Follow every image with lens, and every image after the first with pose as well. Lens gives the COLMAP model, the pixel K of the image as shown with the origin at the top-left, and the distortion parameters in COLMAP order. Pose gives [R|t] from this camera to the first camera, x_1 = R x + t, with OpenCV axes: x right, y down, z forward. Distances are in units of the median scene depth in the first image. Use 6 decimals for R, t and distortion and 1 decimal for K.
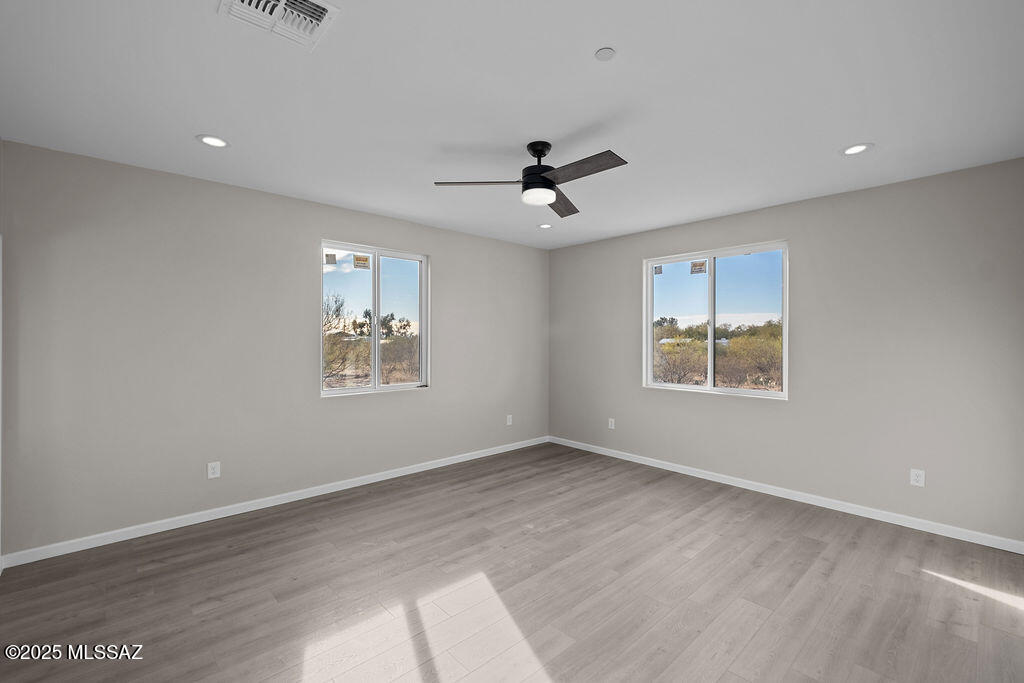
lens RADIAL K [[446.0, 0, 509.4], [0, 446.0, 351.9], [0, 0, 1]] dist [-0.003265, -0.000989]
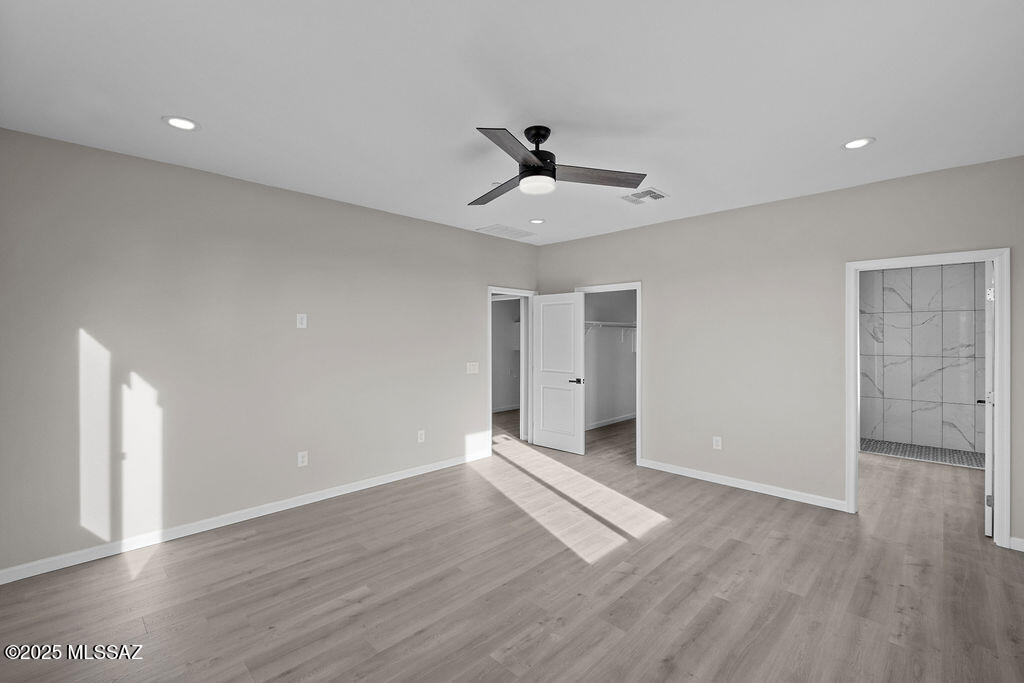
lens RADIAL K [[438.2, 0, 513.0], [0, 438.2, 337.1], [0, 0, 1]] dist [0.001209, -0.005014]
pose [[-0.998673, -0.002919, -0.051414, 0.125573], [-0.004718, 0.999379, 0.034911, -0.047867], [0.051280, 0.035107, -0.998067, 1.452078]]
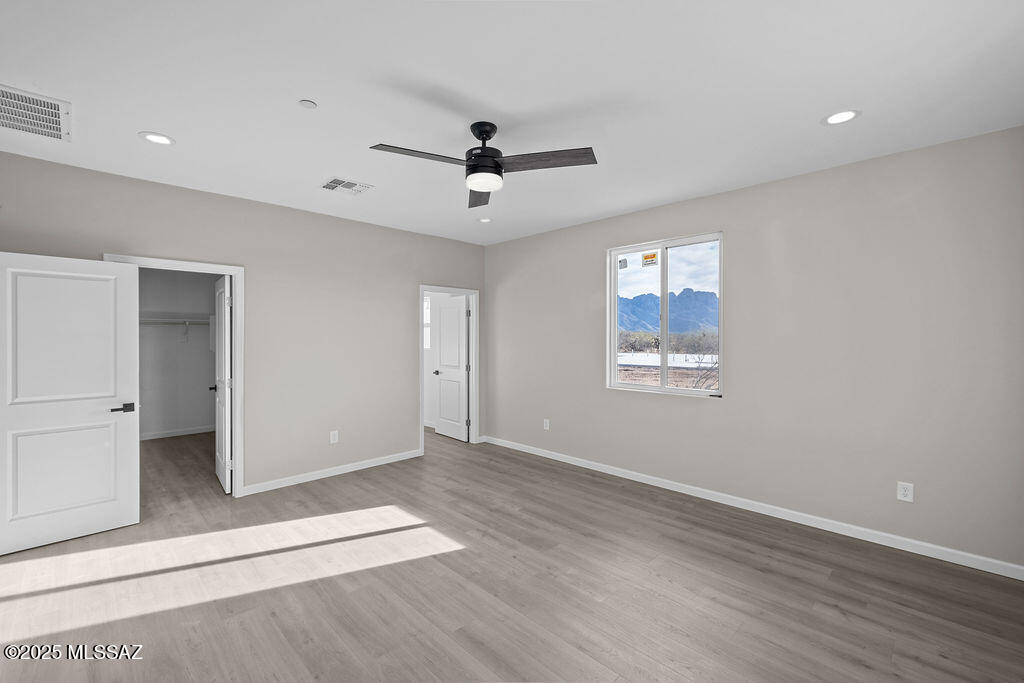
lens RADIAL K [[438.2, 0, 513.0], [0, 438.2, 337.1], [0, 0, 1]] dist [0.001209, -0.005014]
pose [[0.032809, 0.001424, -0.999461, 0.748190], [-0.031698, 0.999497, 0.000383, -0.021303], [0.998959, 0.031668, 0.032838, 0.777934]]
